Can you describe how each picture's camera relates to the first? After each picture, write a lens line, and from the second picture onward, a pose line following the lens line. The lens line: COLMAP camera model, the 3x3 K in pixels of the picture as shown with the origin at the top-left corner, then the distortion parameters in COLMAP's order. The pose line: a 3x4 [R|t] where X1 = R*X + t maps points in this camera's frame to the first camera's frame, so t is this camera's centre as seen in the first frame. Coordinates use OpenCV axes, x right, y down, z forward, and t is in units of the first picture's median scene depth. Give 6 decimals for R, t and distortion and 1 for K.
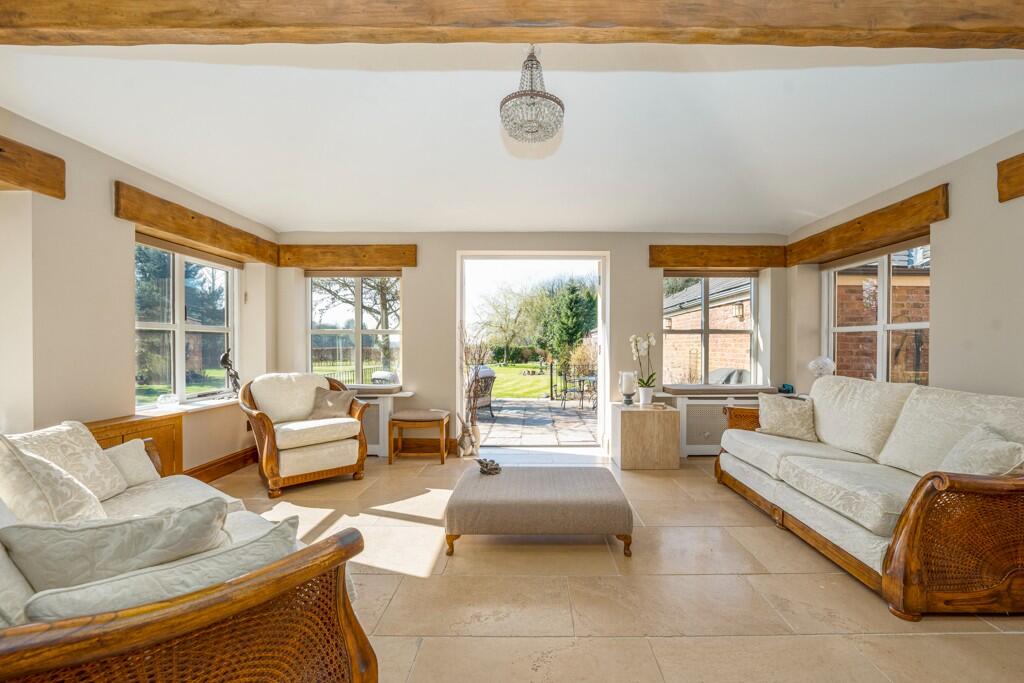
lens RADIAL K [[373.0, 0, 513.8], [0, 373.0, 343.9], [0, 0, 1]] dist [0.003243, 0.000877]
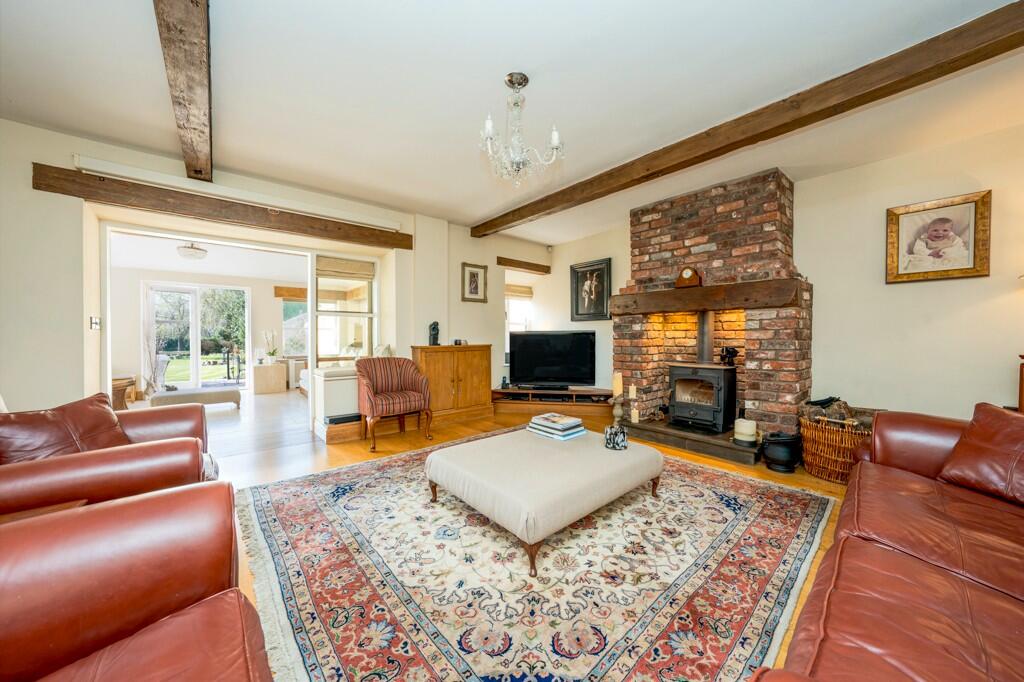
lens RADIAL K [[360.5, 0, 509.3], [0, 360.5, 338.4], [0, 0, 1]] dist [-0.001194, -0.000042]
pose [[0.750625, -0.011478, 0.660629, 0.022893], [0.005425, 0.999922, 0.011210, 0.004569], [-0.660706, -0.004831, 0.750629, -1.332670]]
